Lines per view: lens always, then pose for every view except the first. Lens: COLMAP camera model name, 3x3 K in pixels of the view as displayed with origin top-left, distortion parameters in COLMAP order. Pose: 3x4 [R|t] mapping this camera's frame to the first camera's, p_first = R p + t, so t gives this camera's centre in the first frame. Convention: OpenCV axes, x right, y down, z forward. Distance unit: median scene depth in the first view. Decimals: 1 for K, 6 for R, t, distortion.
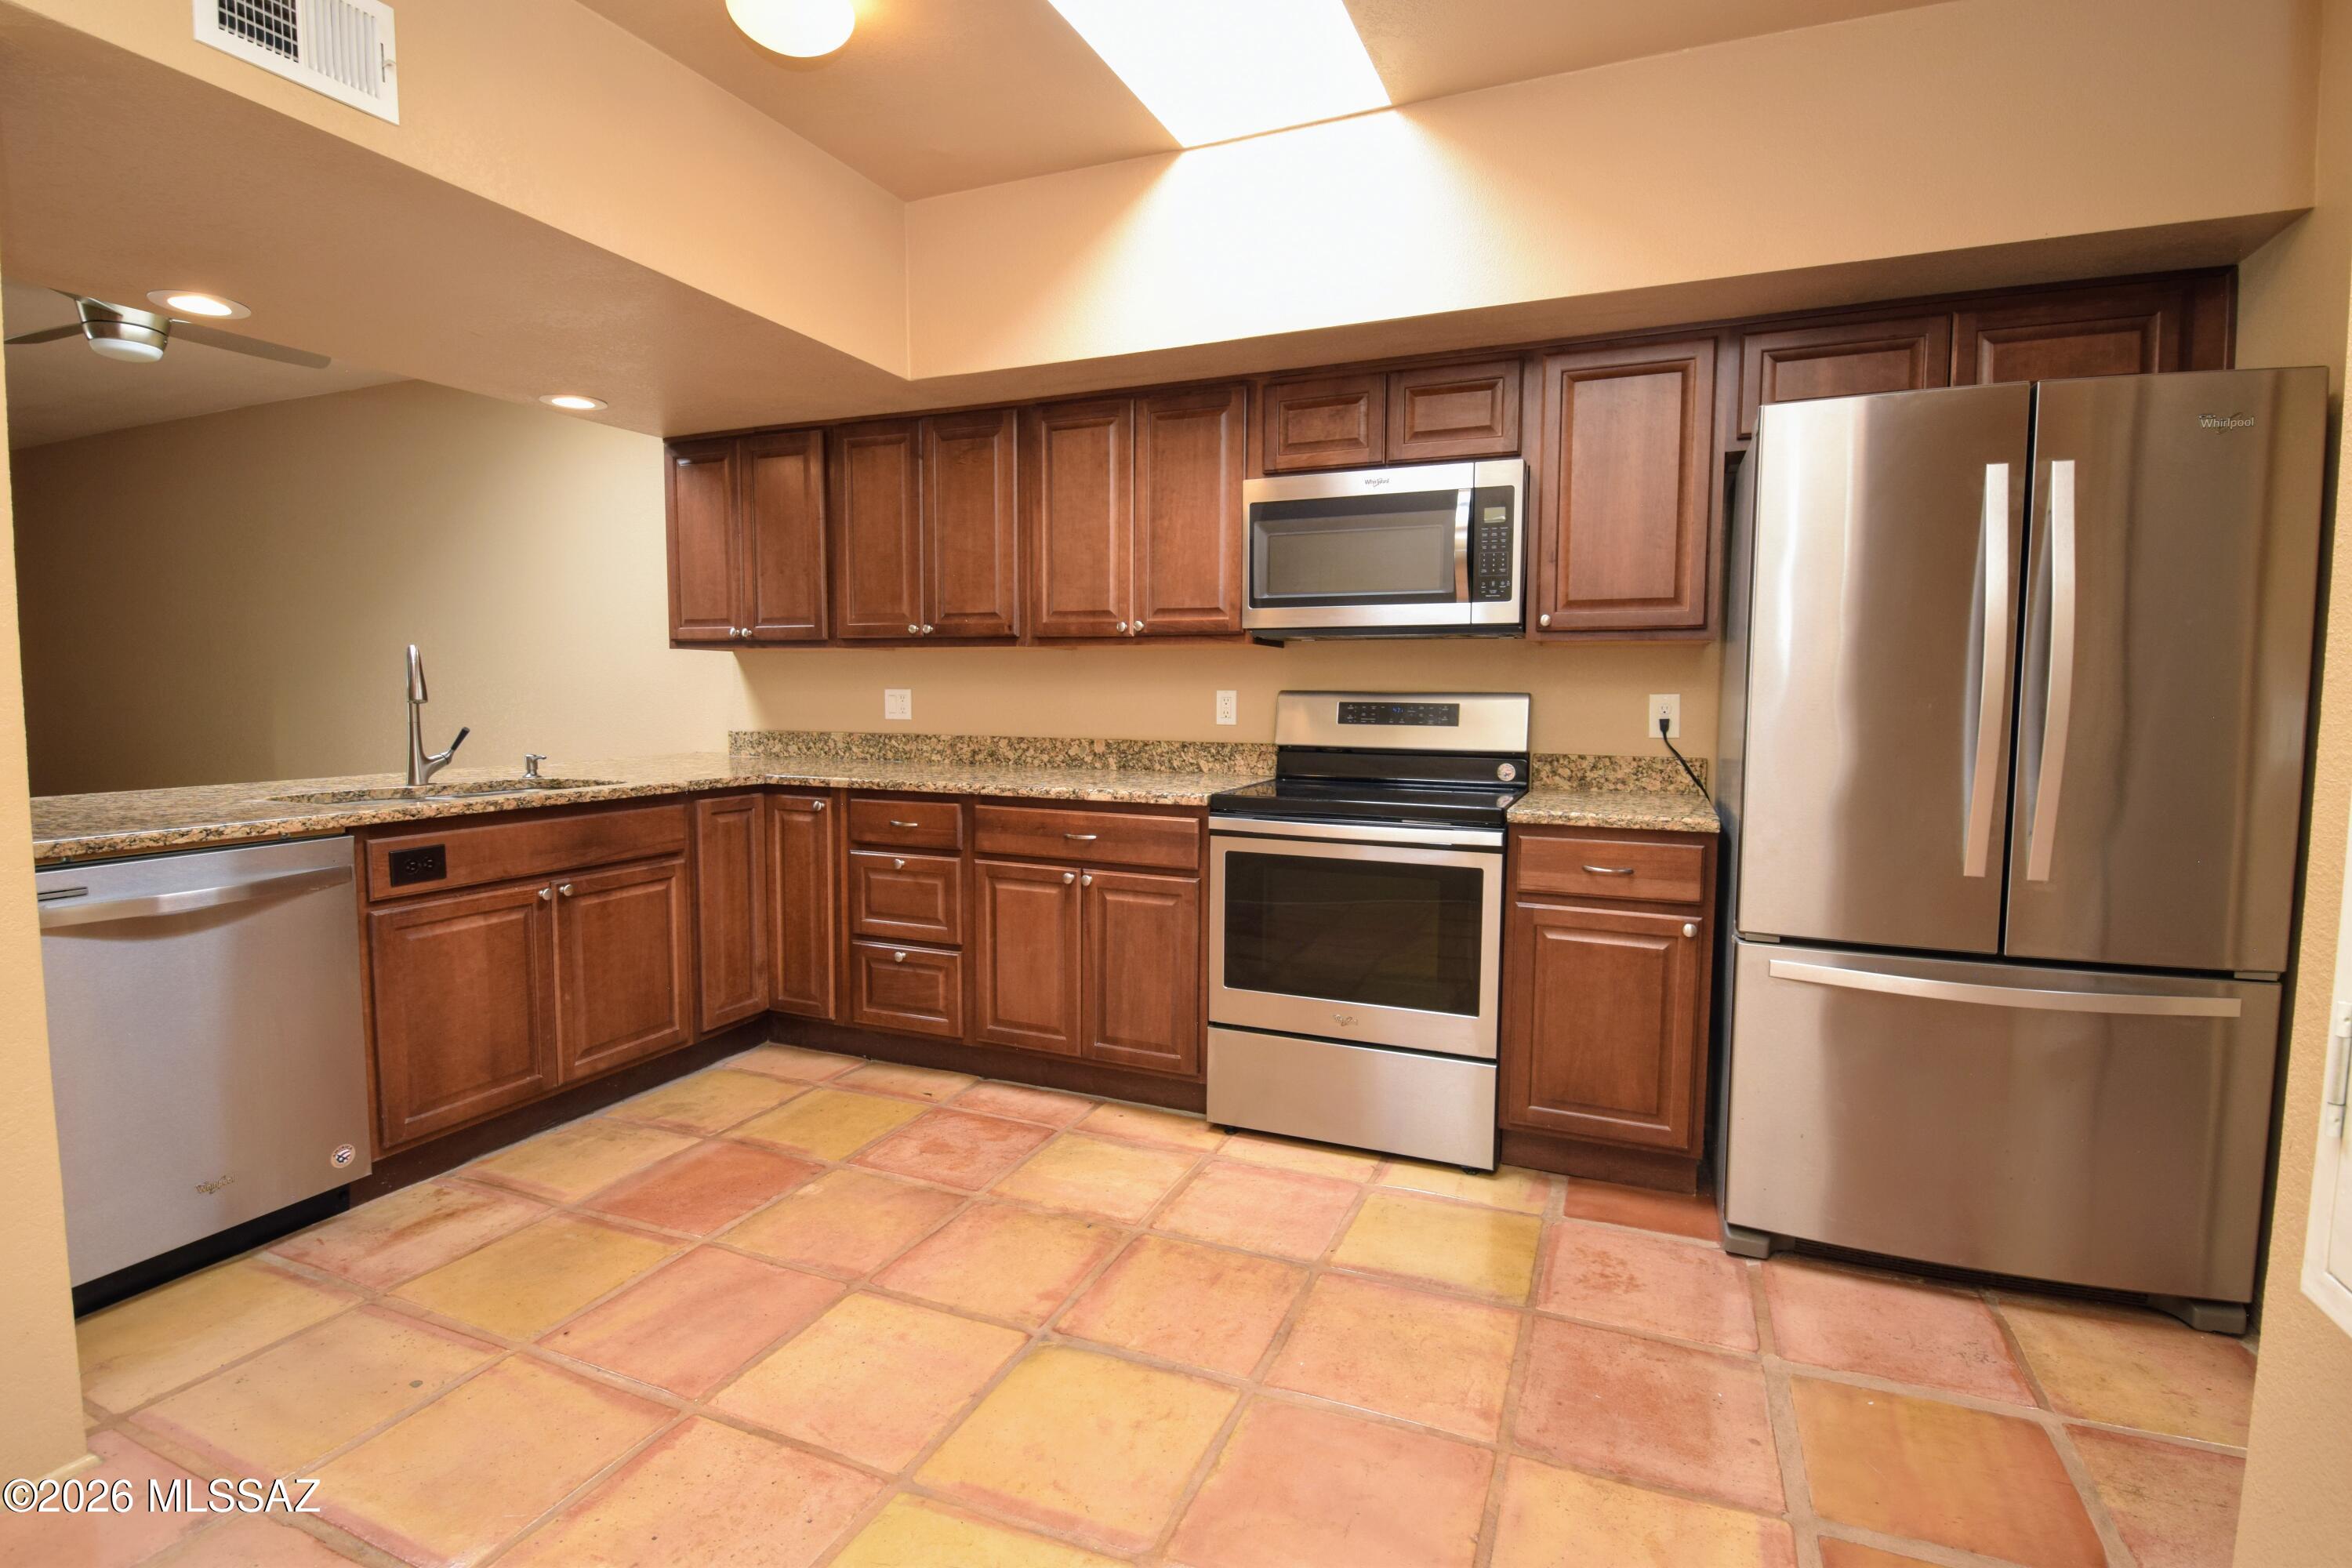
lens RADIAL K [[1099.1, 0, 1204.4], [0, 1099.1, 774.9], [0, 0, 1]] dist [0.024097, -0.027194]
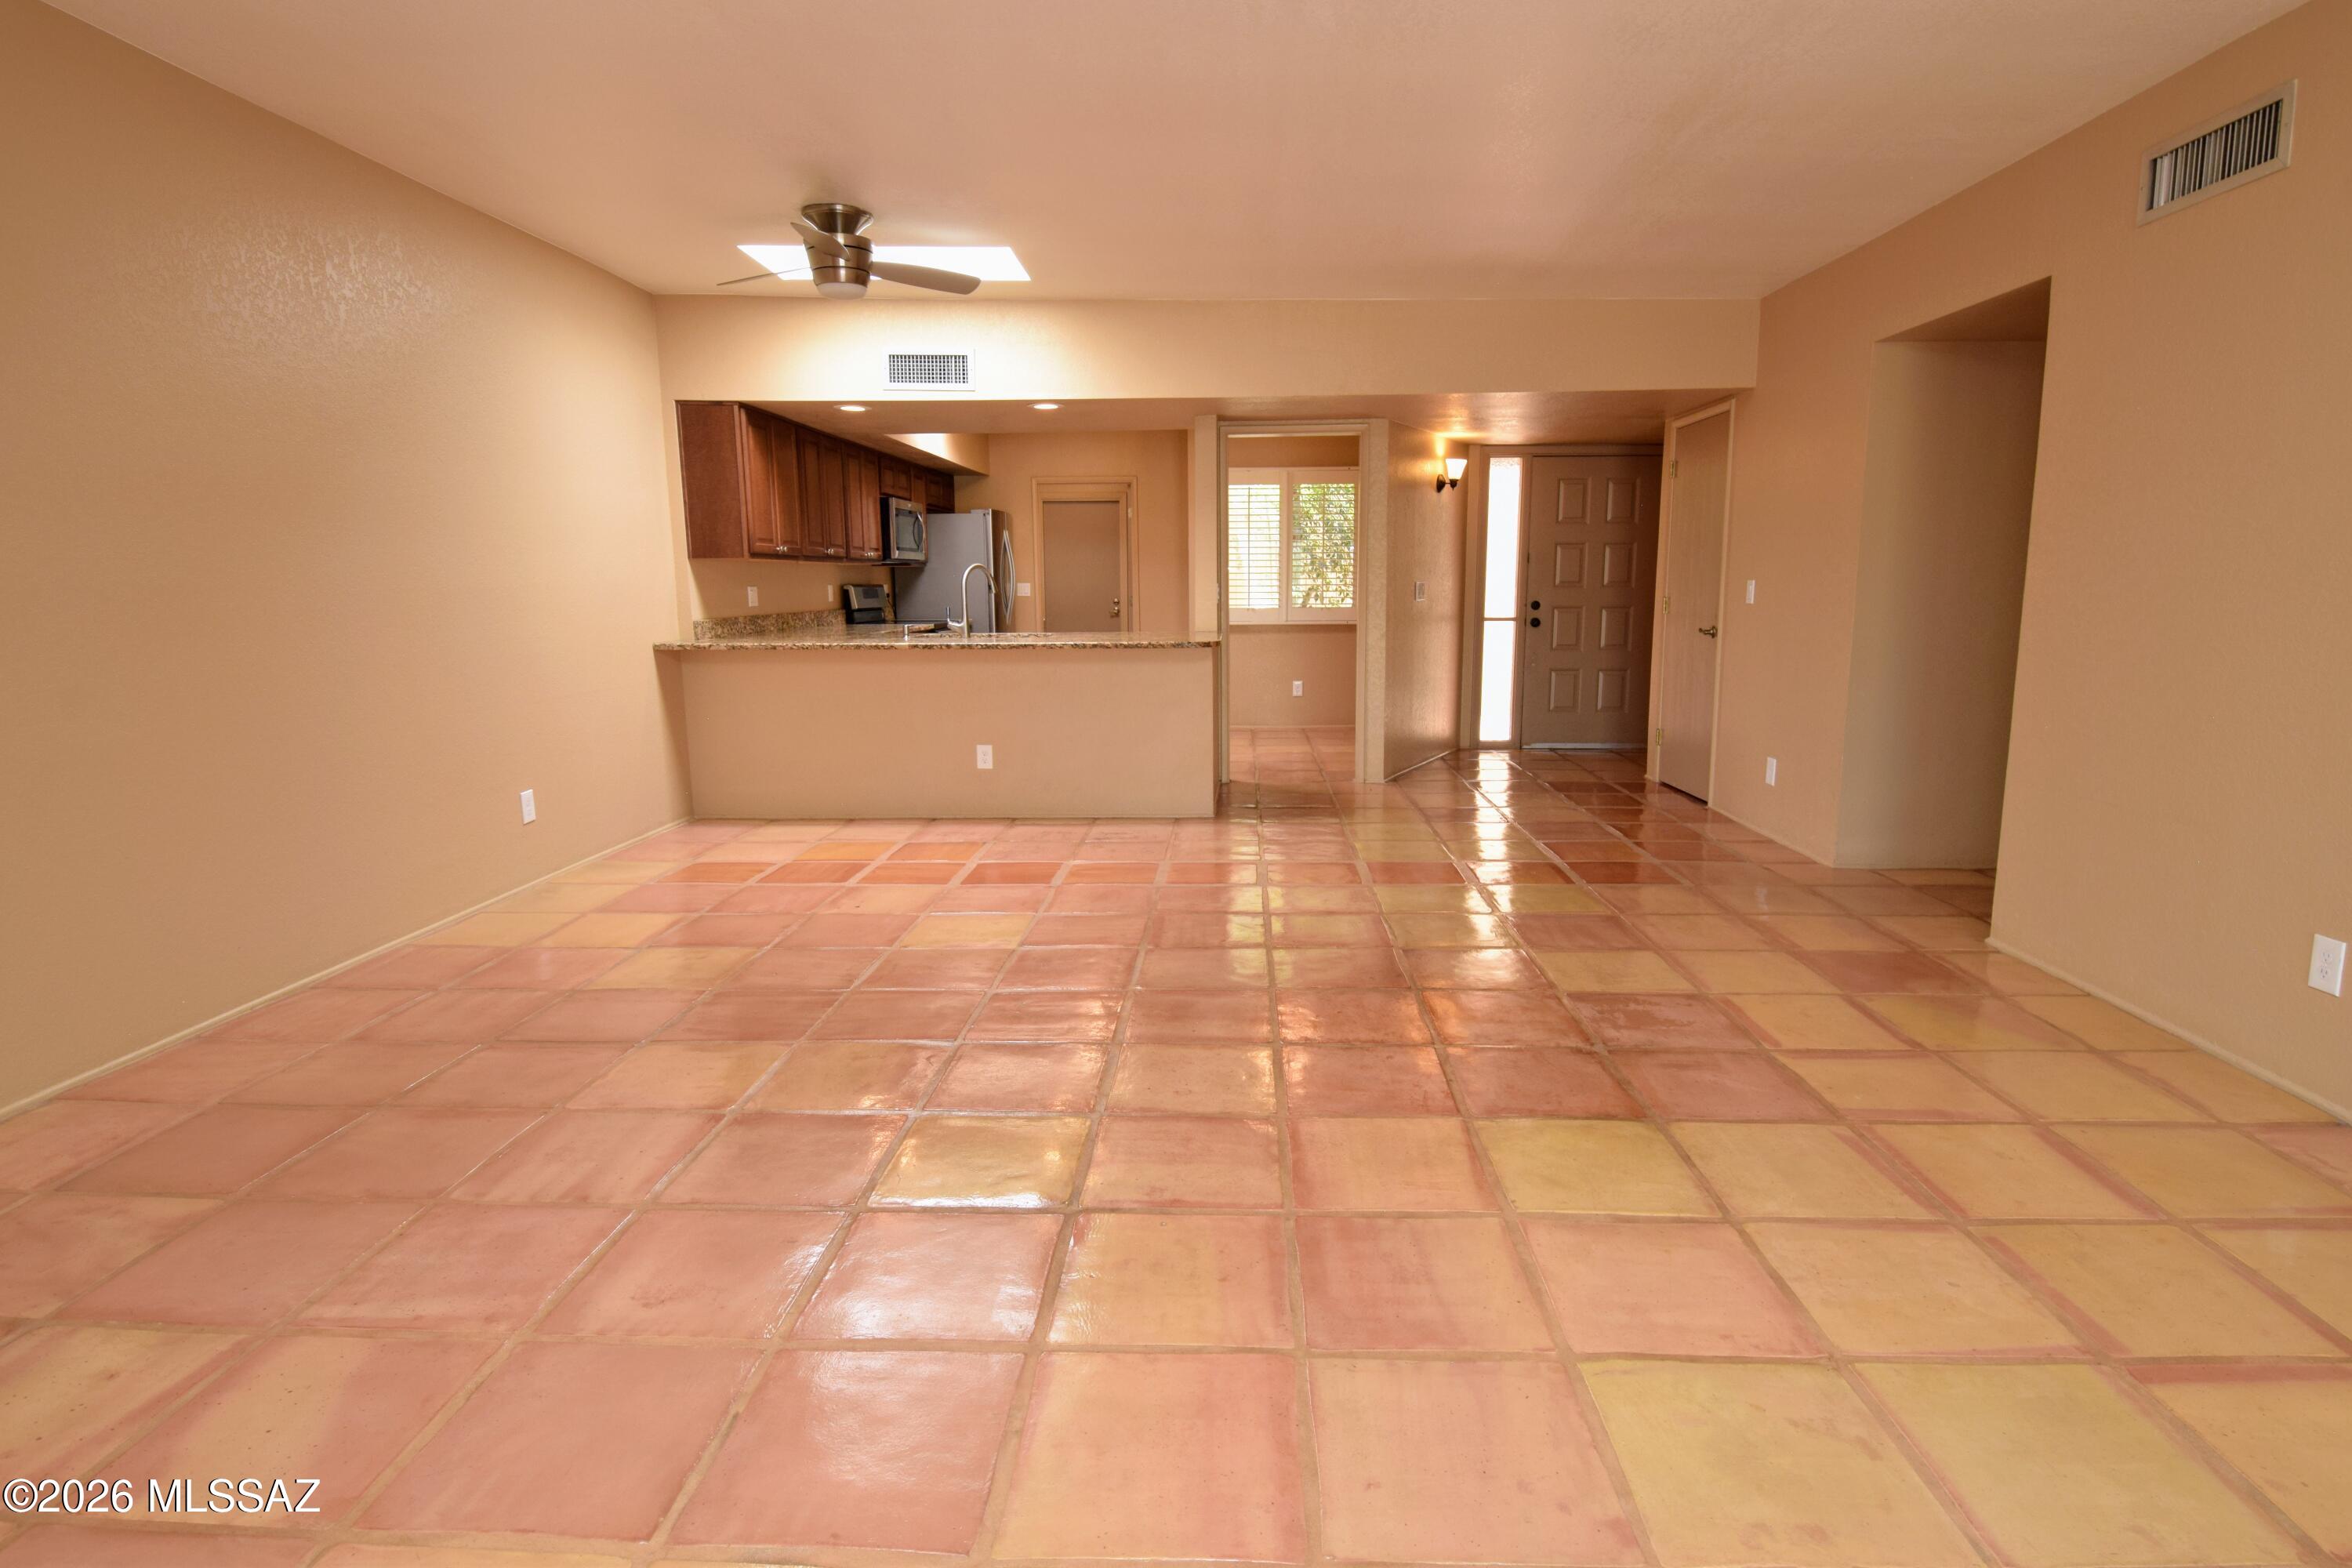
lens RADIAL K [[1204.2, 0, 1189.2], [0, 1204.2, 770.2], [0, 0, 1]] dist [0.017029, -0.022188]
pose [[-0.342436, -0.150869, 0.927349, -2.450536], [0.077646, 0.979103, 0.187961, -0.111963], [-0.936327, 0.136370, -0.323566, 1.179226]]
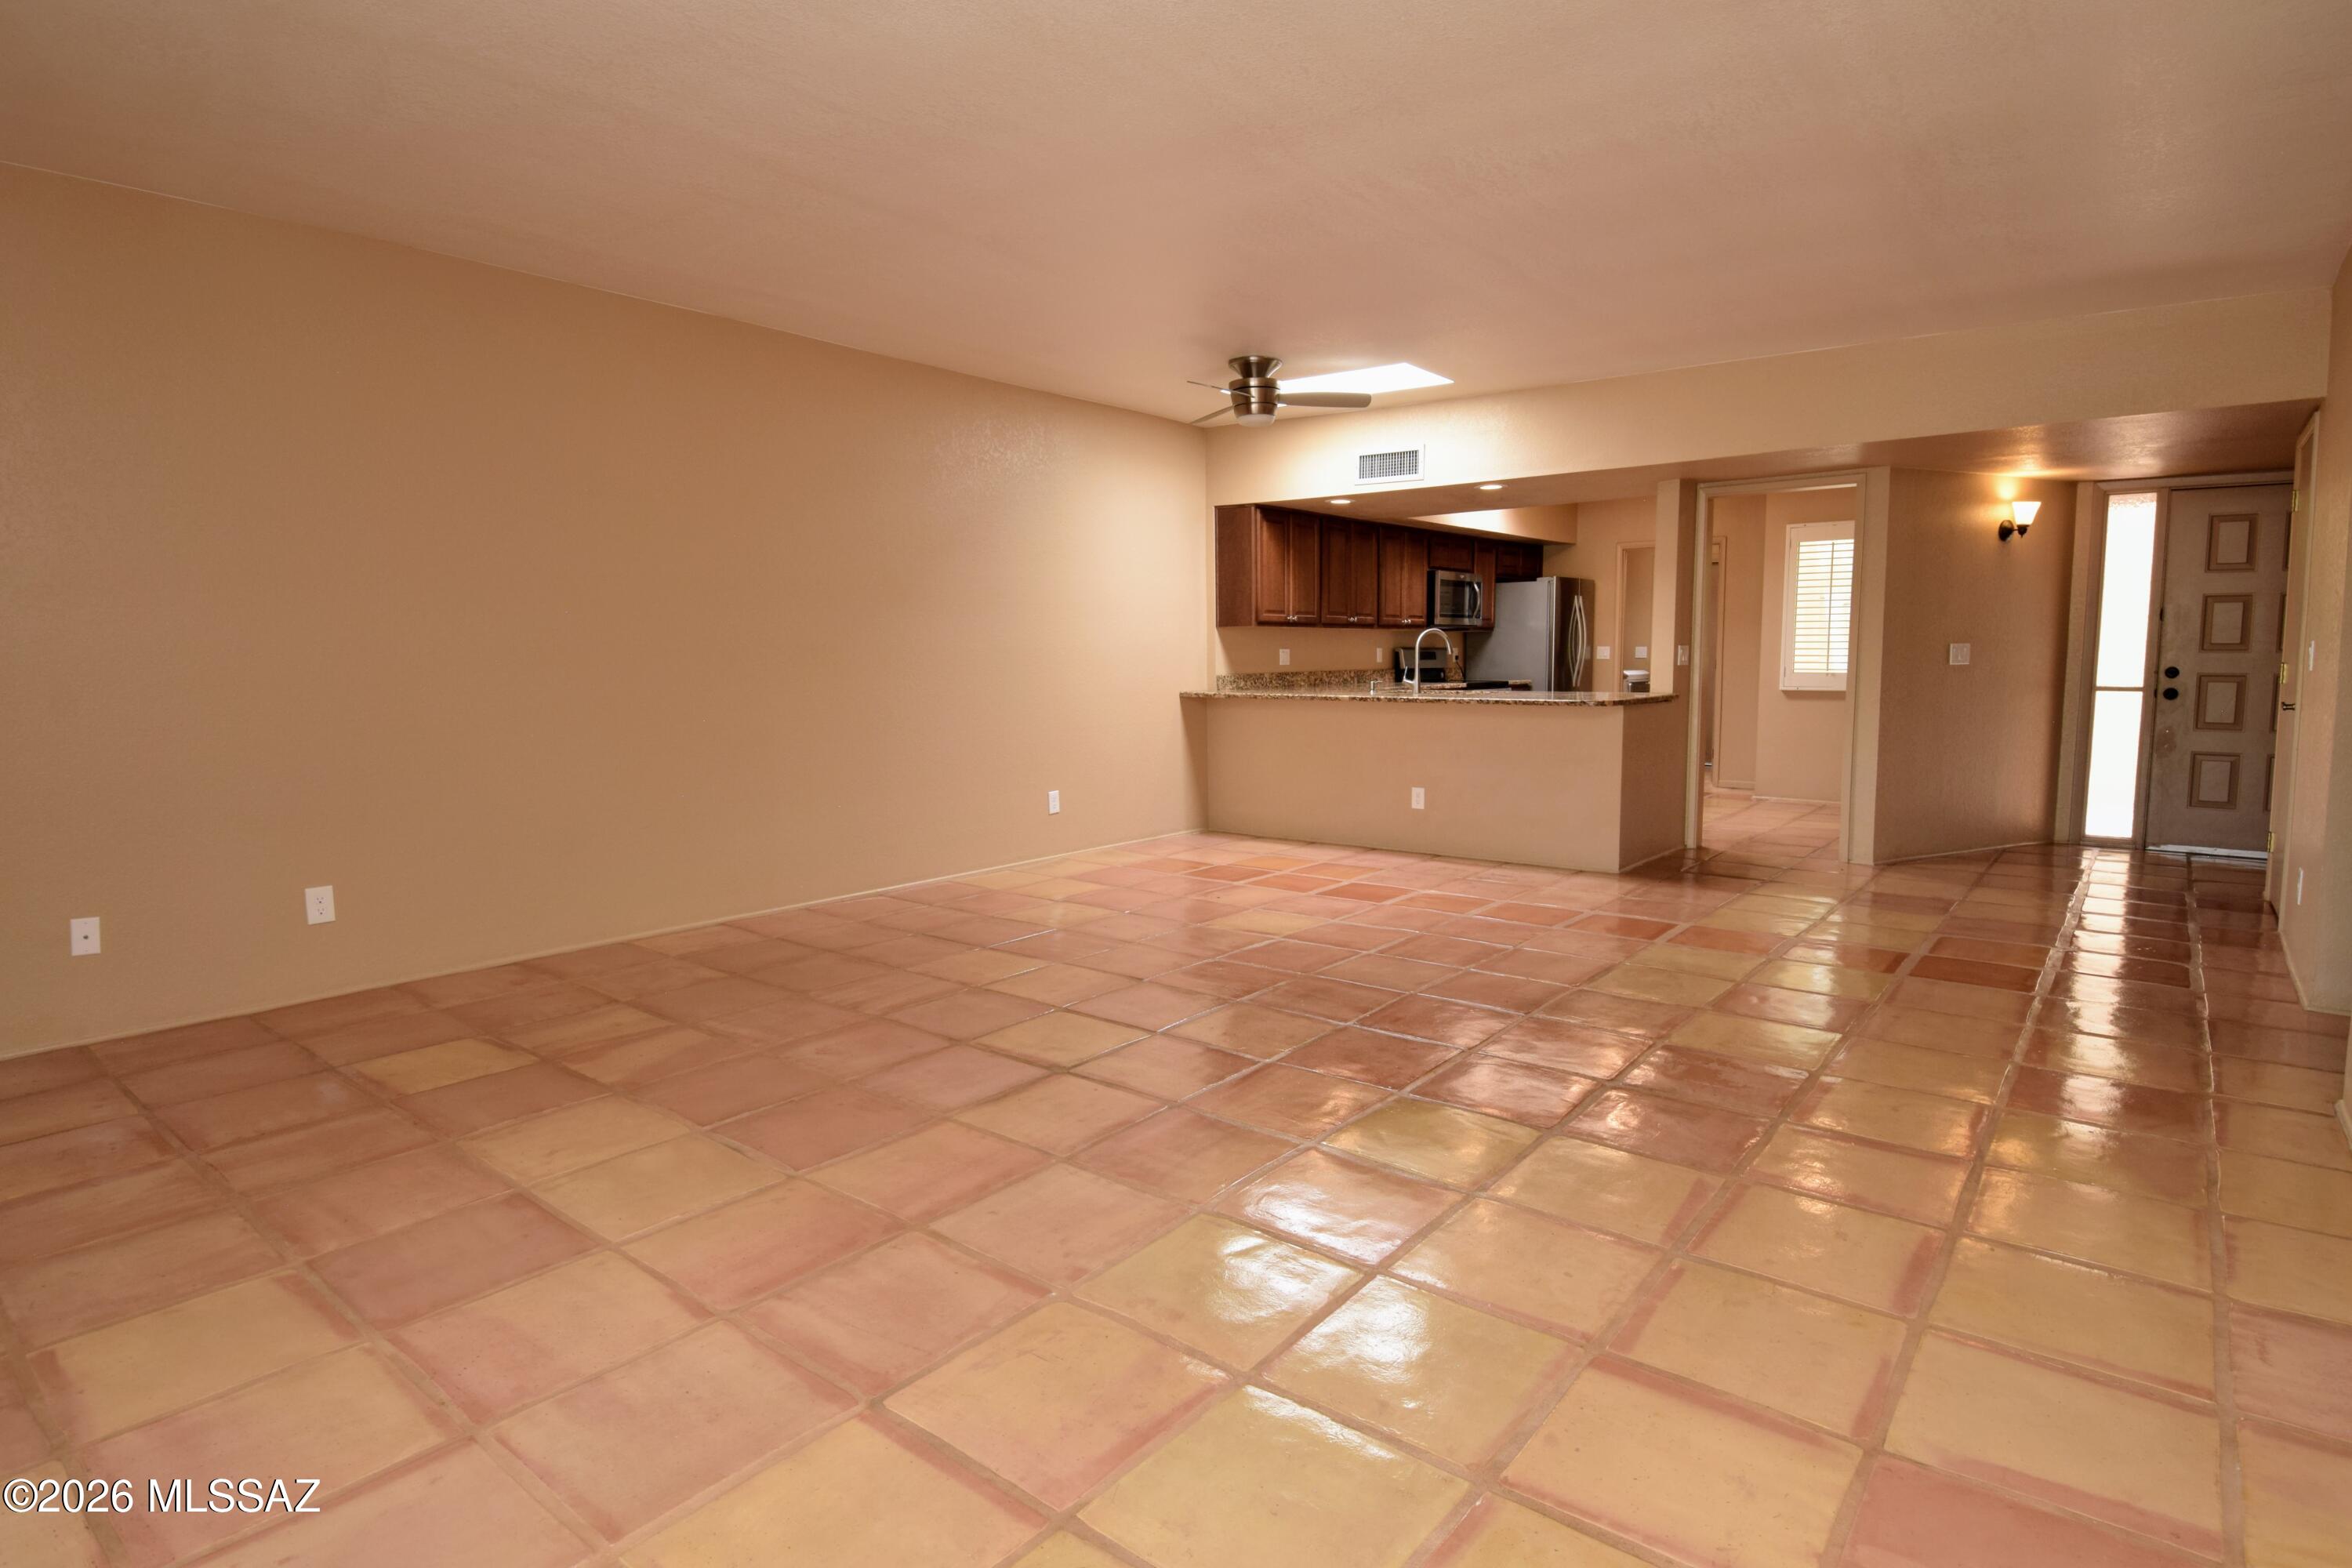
lens RADIAL K [[1204.2, 0, 1189.2], [0, 1204.2, 770.2], [0, 0, 1]] dist [0.017029, -0.022188]
pose [[0.282891, -0.103091, 0.953596, -2.714432], [0.083560, 0.993076, 0.082570, -0.064330], [-0.955505, 0.056324, 0.289546, 0.664792]]
